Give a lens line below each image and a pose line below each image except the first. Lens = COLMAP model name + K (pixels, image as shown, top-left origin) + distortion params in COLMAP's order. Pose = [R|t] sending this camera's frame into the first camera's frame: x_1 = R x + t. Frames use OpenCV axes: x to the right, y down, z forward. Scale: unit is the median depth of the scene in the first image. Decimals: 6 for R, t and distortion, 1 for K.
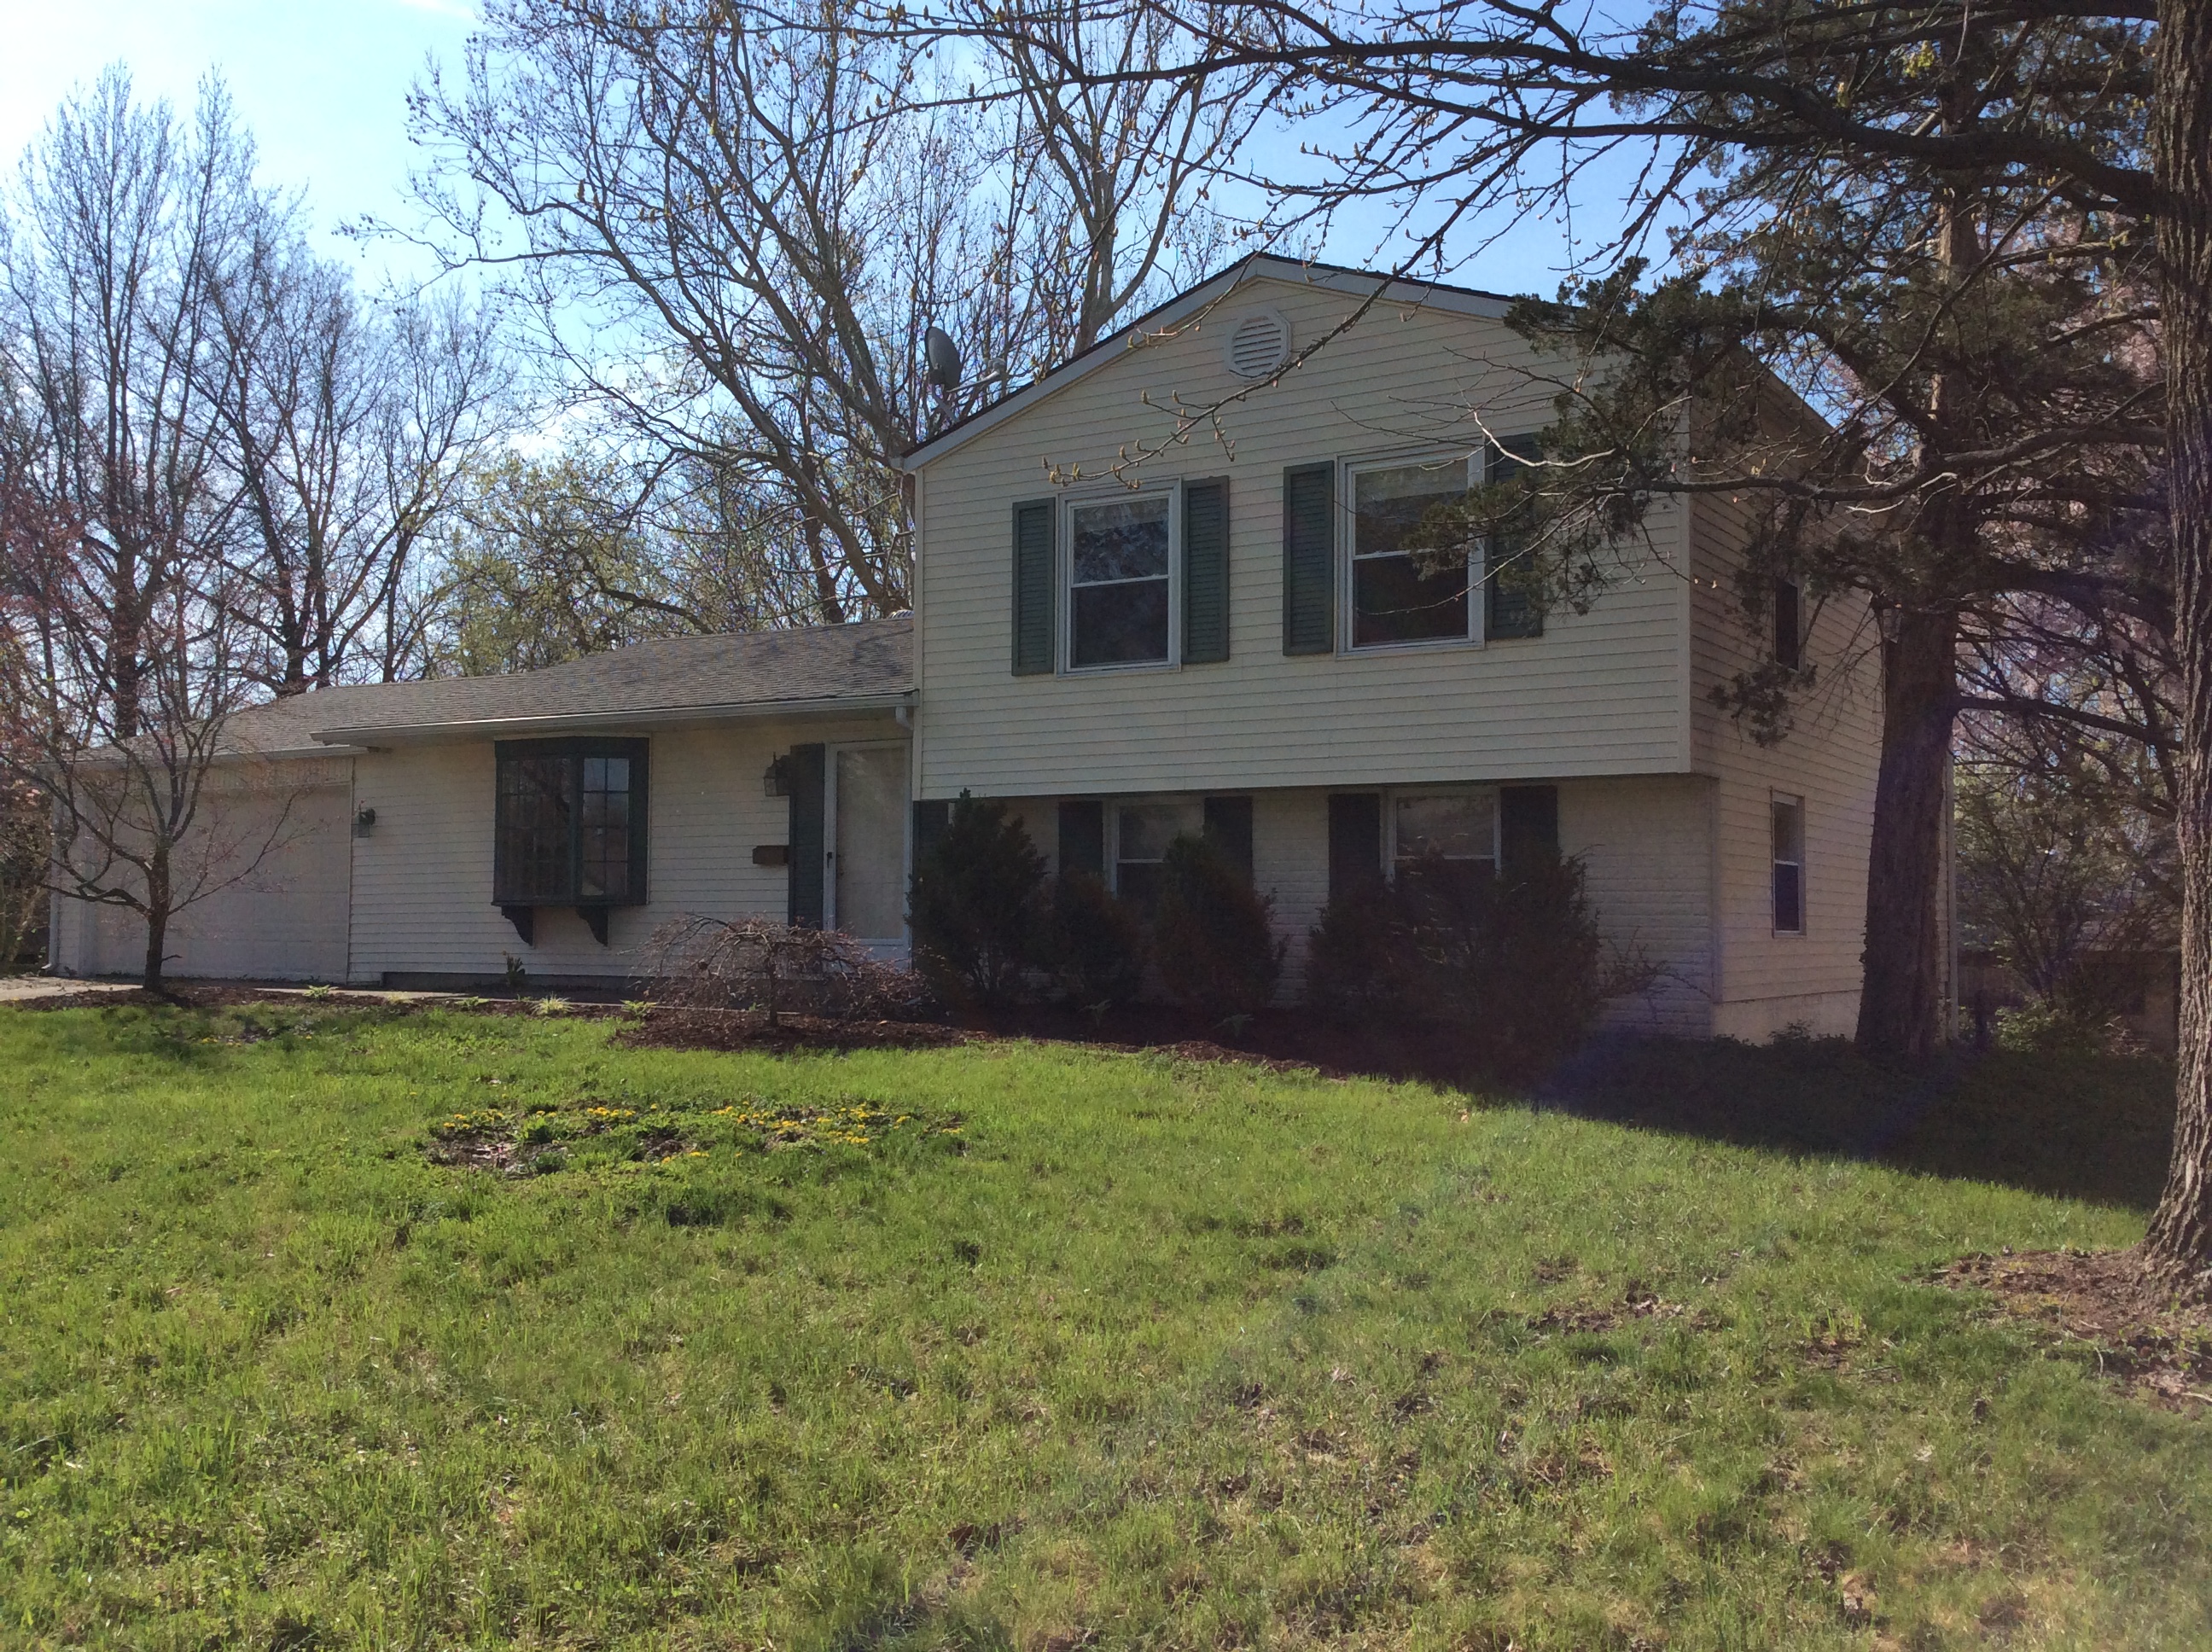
lens RADIAL K [[1984.6, 0, 1099.9], [0, 1984.6, 810.5], [0, 0, 1]] dist [0.079100, -0.125992]
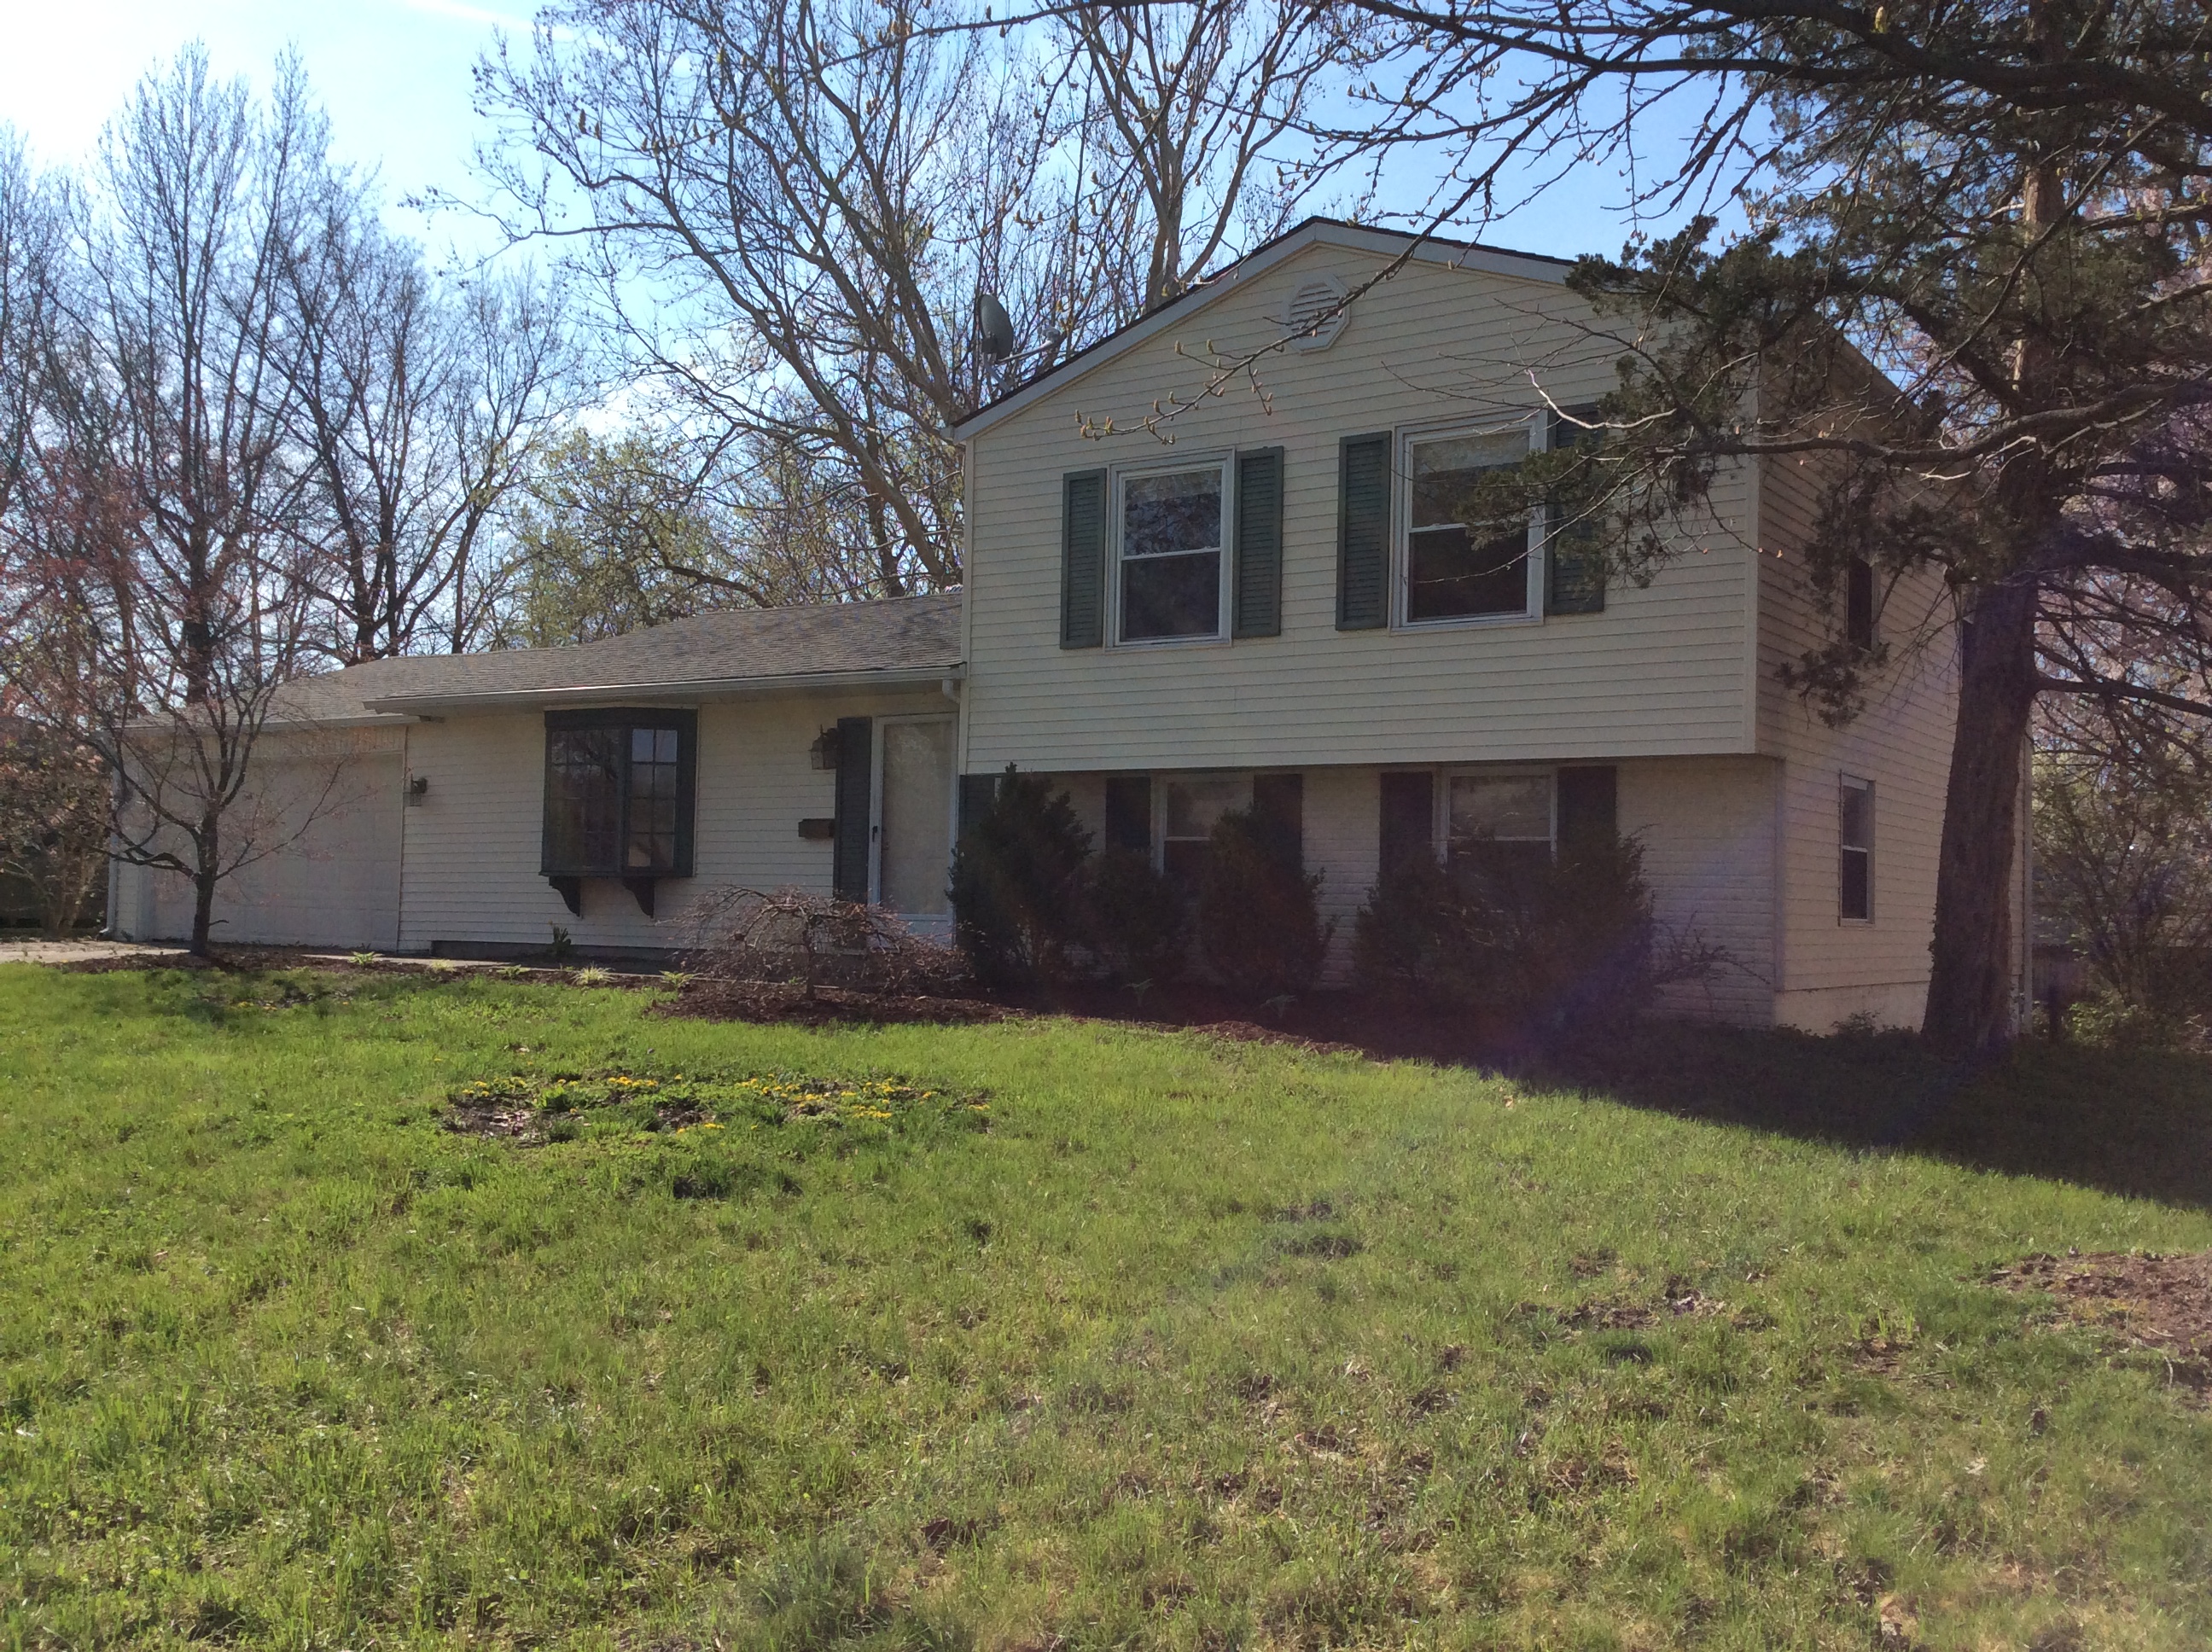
lens RADIAL K [[1984.6, 0, 1103.1], [0, 1984.6, 802.5], [0, 0, 1]] dist [0.079100, -0.125992]
pose [[0.999396, 0.013004, -0.032221, 0.010624], [-0.012888, 0.999910, 0.003804, 0.004602], [0.032267, -0.003386, 0.999474, 0.018848]]
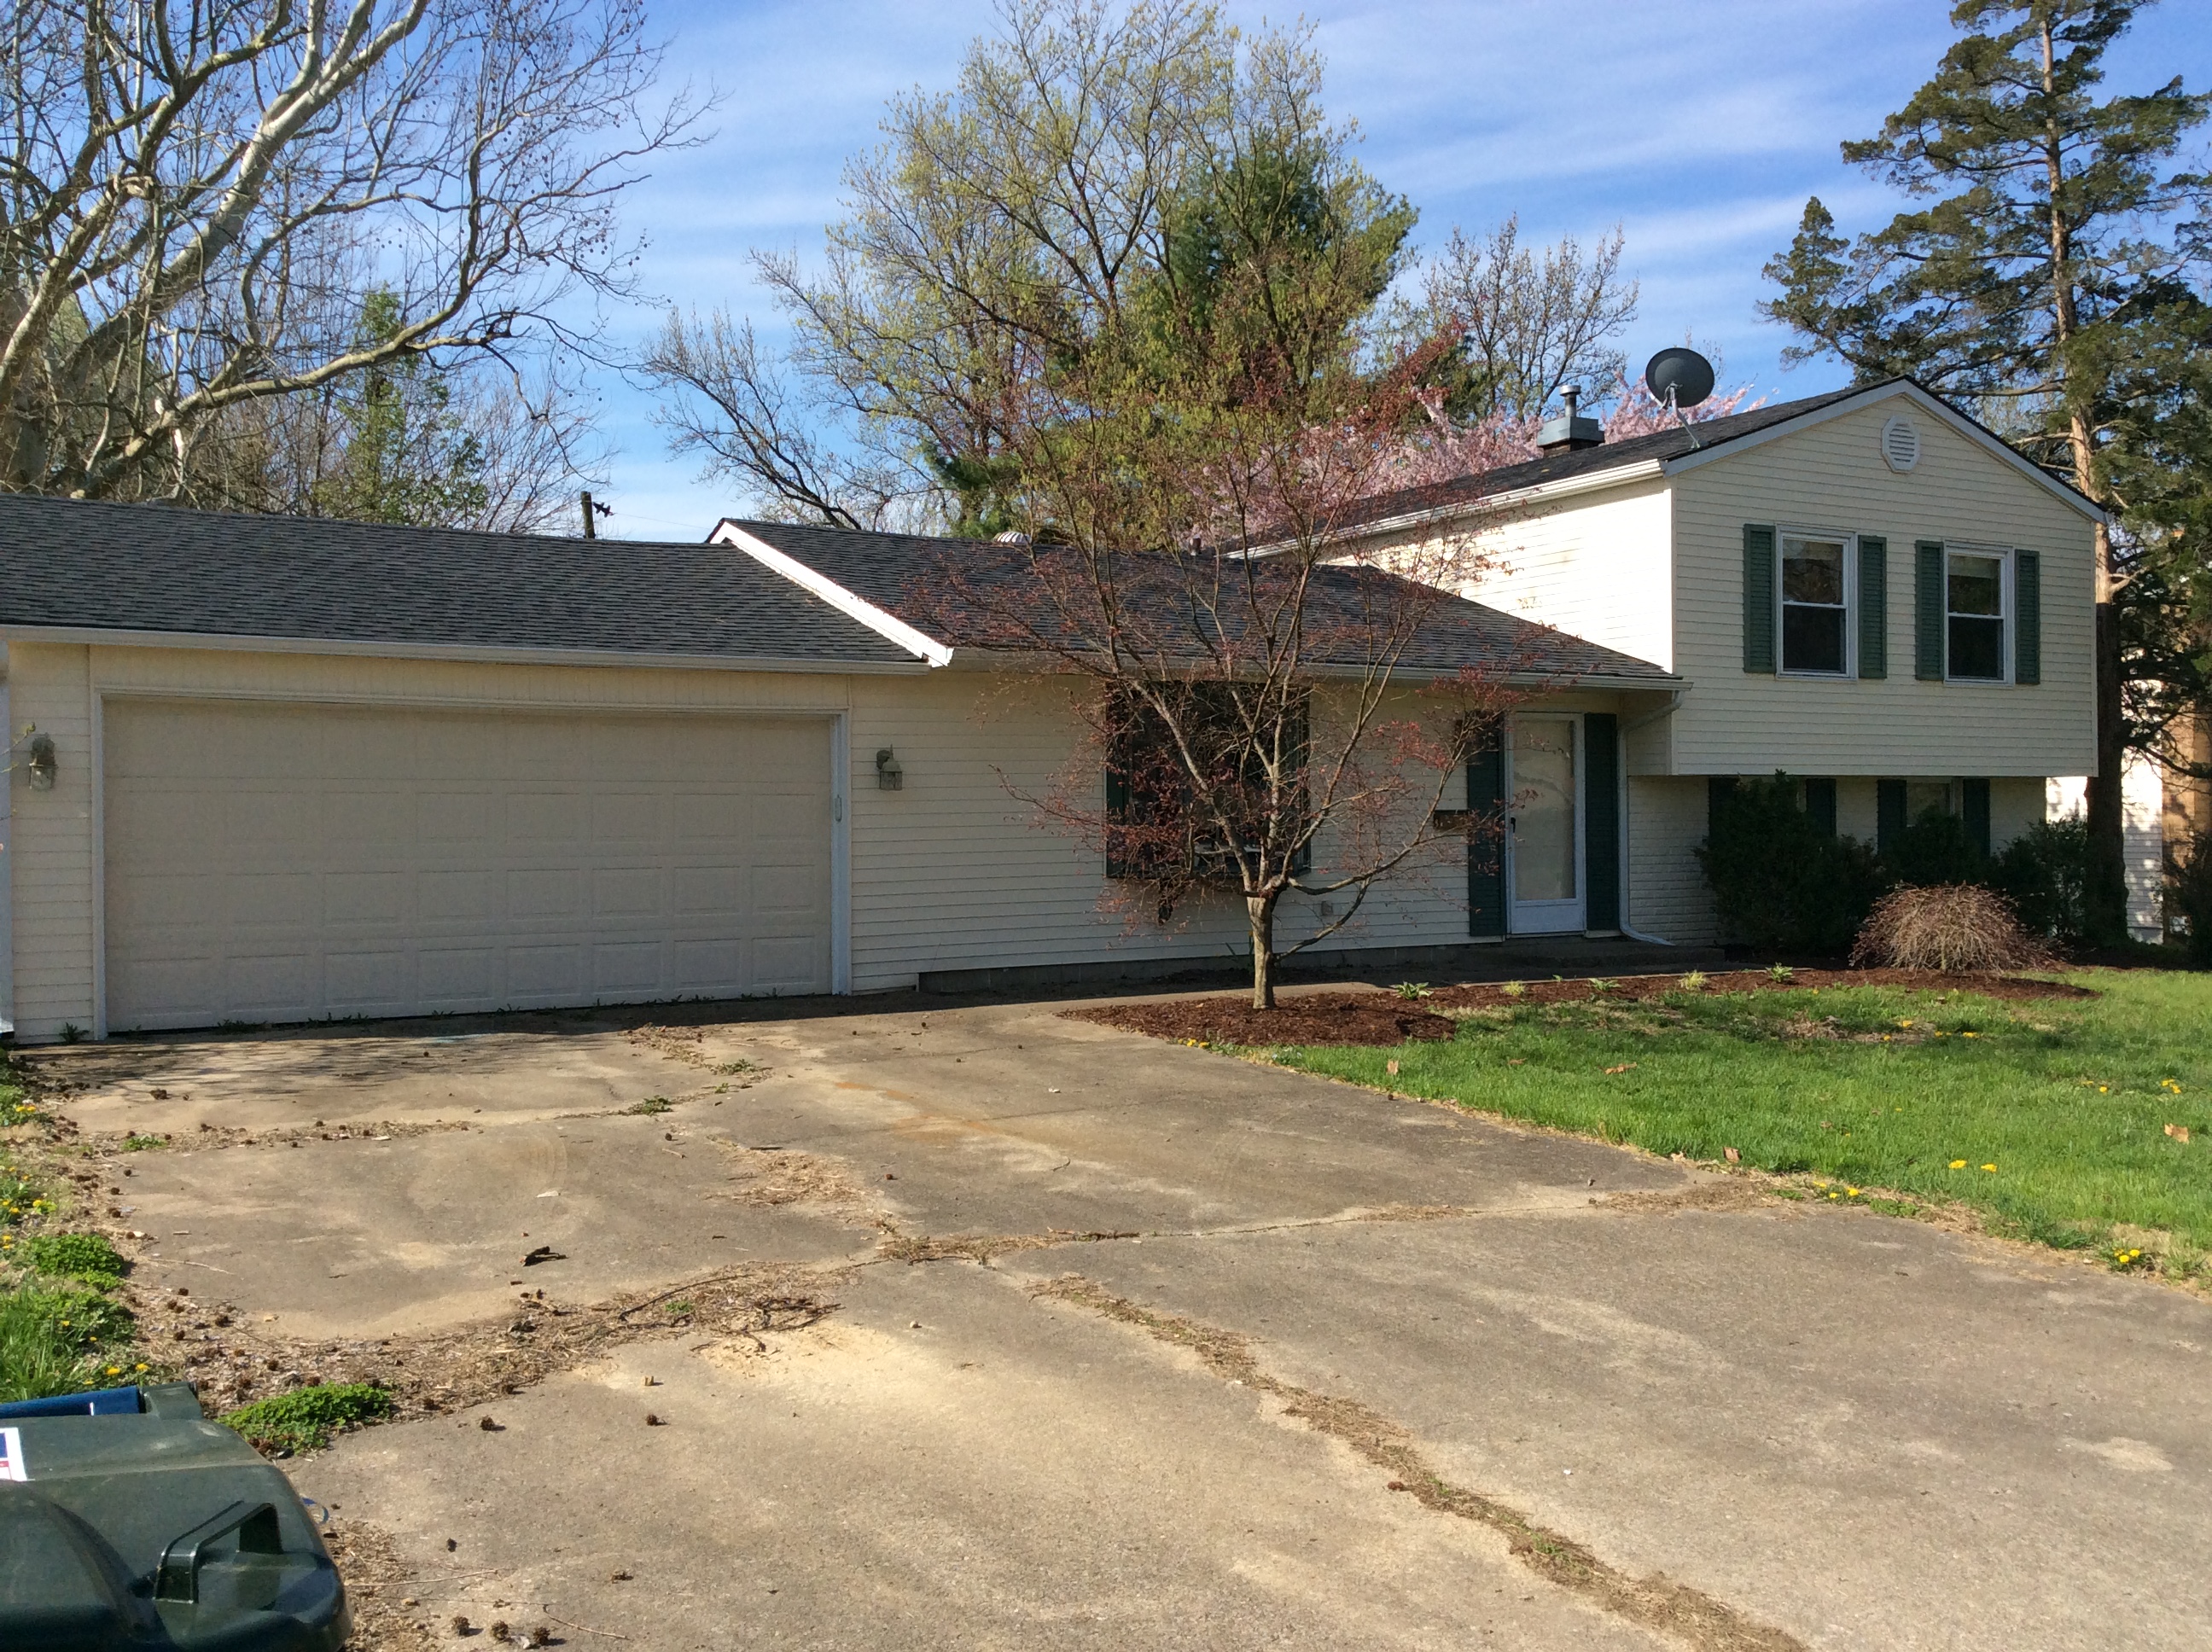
lens RADIAL K [[1984.6, 0, 1121.3], [0, 1984.6, 831.8], [0, 0, 1]] dist [0.079100, -0.125992]
pose [[0.459751, -0.009486, 0.887997, -1.375512], [-0.039395, 0.998741, 0.031065, 0.004744], [-0.887174, -0.049265, 0.458798, 0.849026]]
